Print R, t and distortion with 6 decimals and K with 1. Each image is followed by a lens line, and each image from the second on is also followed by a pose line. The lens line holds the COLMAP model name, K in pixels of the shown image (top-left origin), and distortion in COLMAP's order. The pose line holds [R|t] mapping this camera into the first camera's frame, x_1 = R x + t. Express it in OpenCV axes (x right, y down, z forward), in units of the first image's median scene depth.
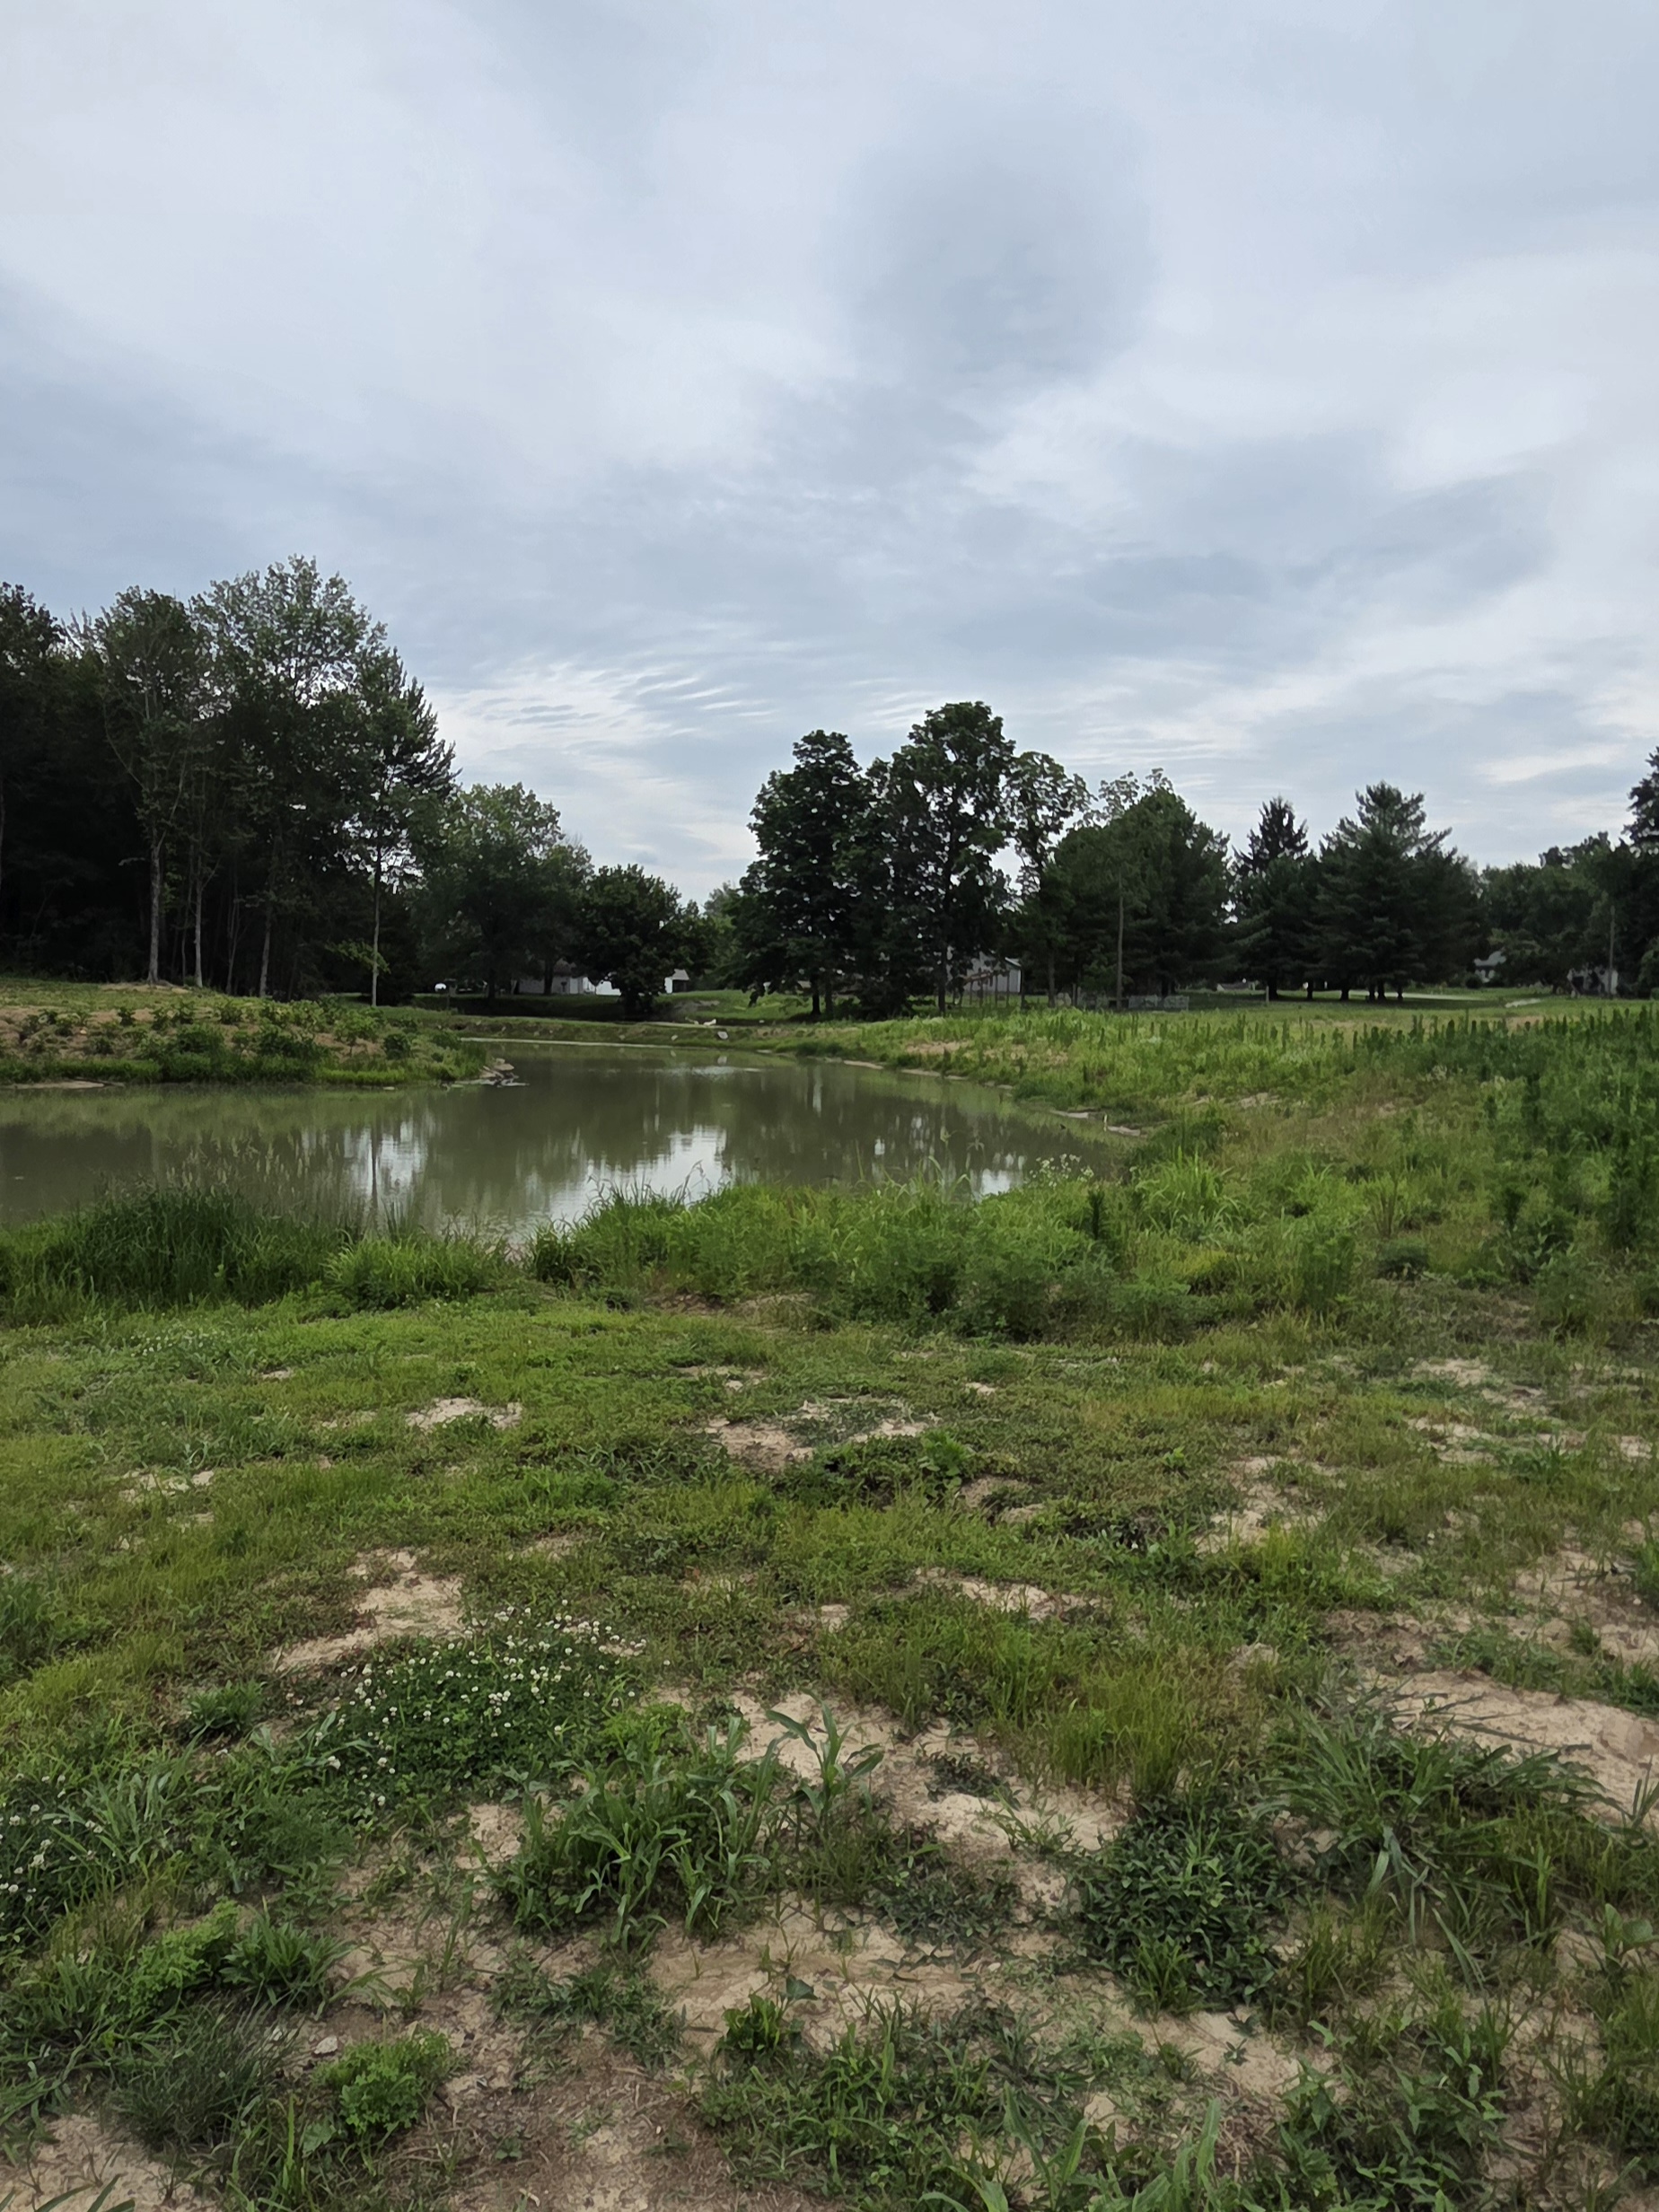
lens RADIAL K [[1463.9, 0, 795.0], [0, 1463.9, 1109.5], [0, 0, 1]] dist [0.002469, -0.005213]
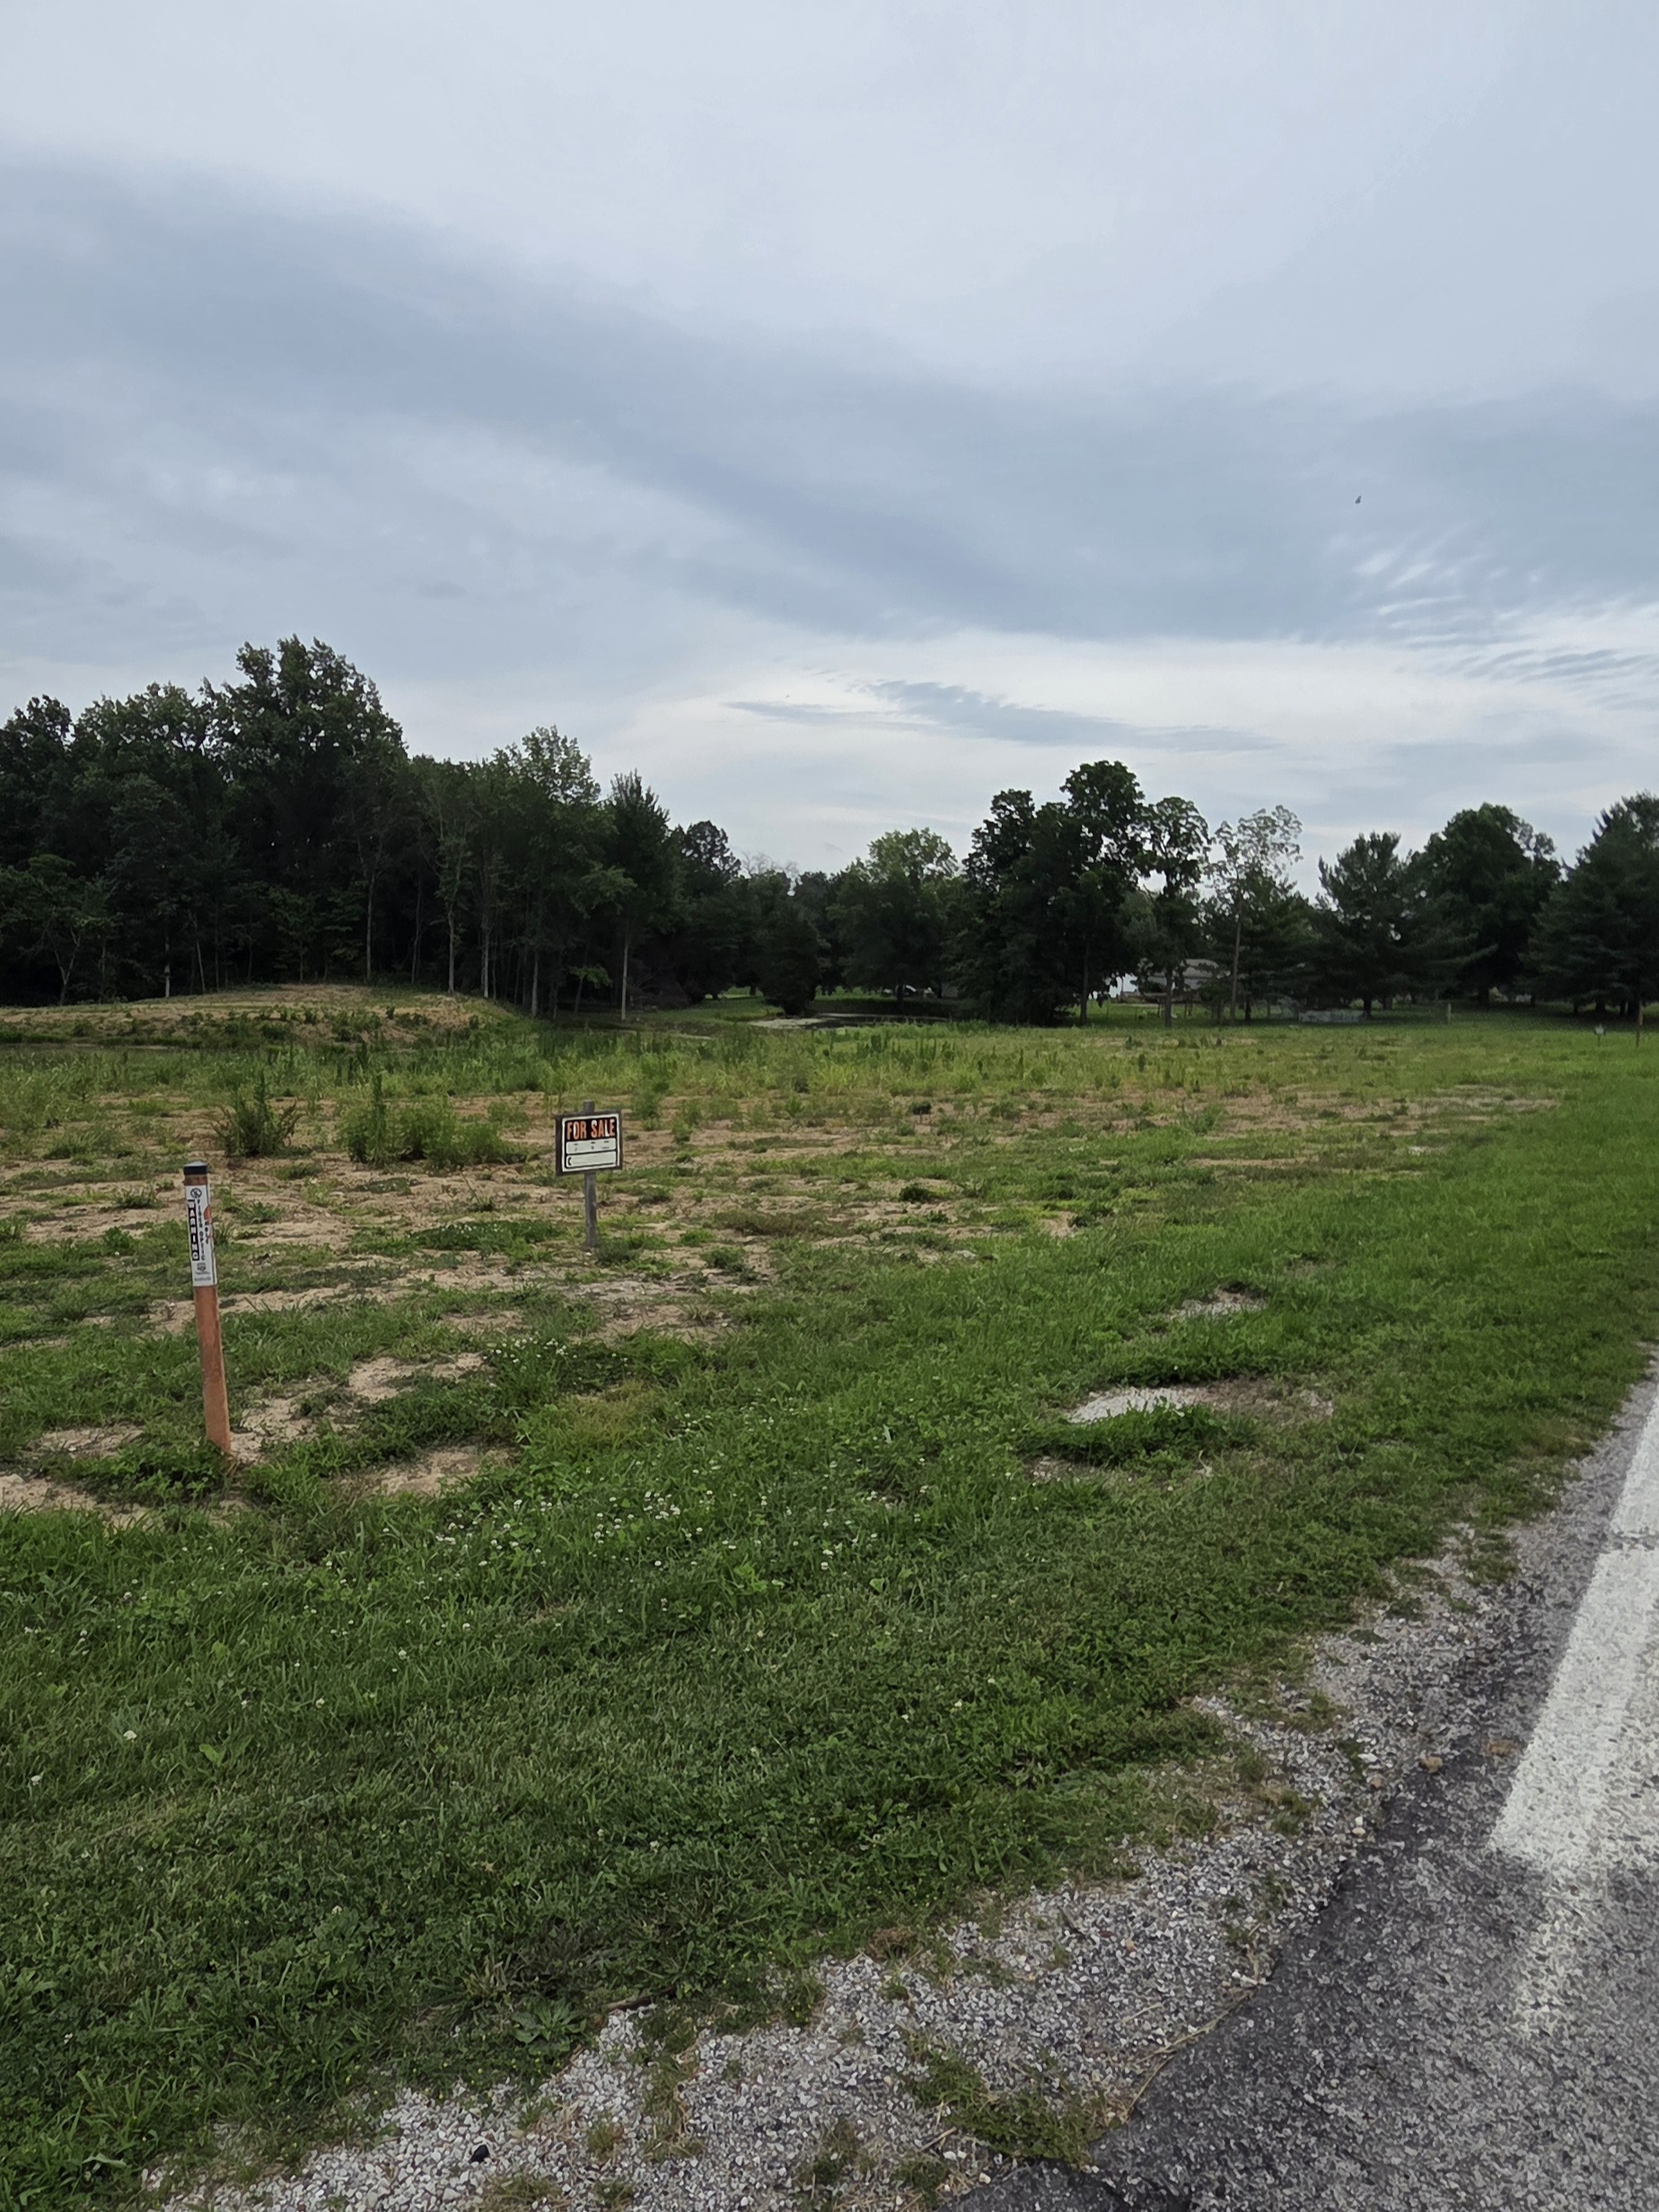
lens RADIAL K [[1466.4, 0, 805.1], [0, 1466.4, 1102.3], [0, 0, 1]] dist [0.009294, -0.008419]
pose [[0.834476, 0.053977, -0.548395, 0.580109], [-0.054659, 0.998391, 0.015095, -0.006614], [0.548327, 0.017378, 0.836083, -0.126587]]
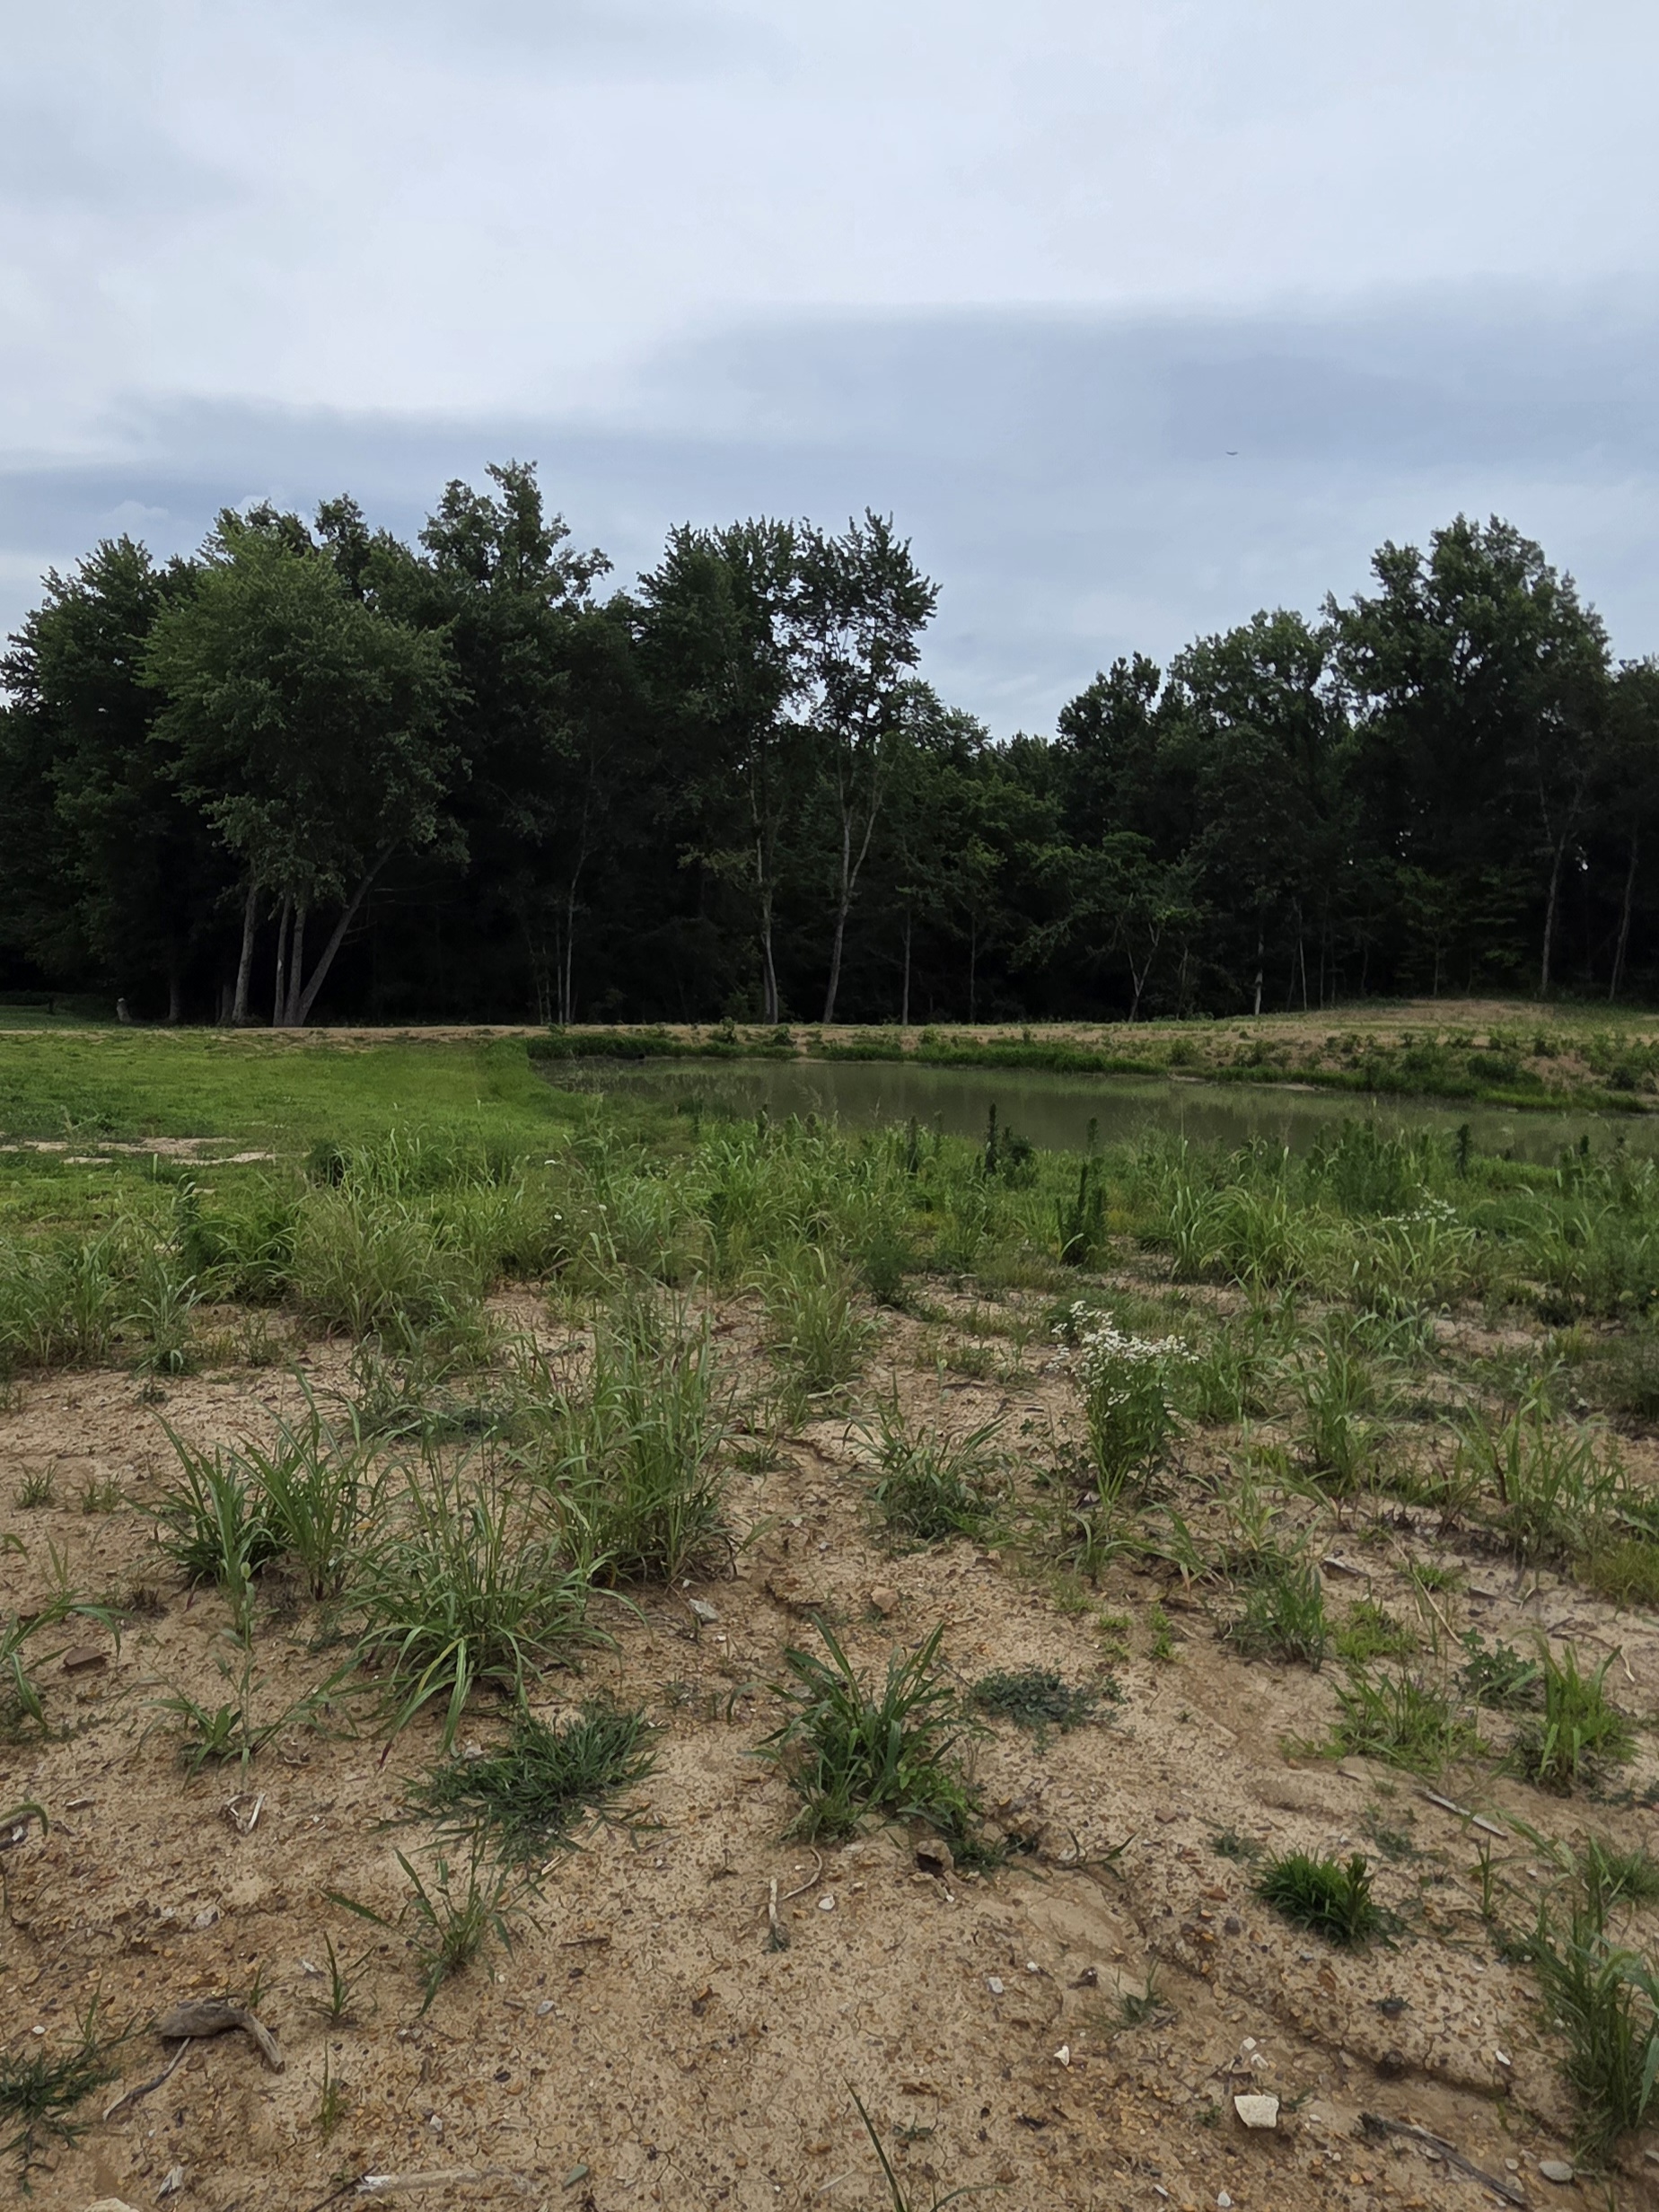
lens RADIAL K [[1466.4, 0, 805.1], [0, 1466.4, 1102.3], [0, 0, 1]] dist [0.009294, -0.008419]
pose [[0.321778, 0.074721, -0.943862, 0.240908], [-0.095769, 0.994337, 0.046067, -0.007050], [0.941959, 0.075570, 0.327112, 0.040174]]
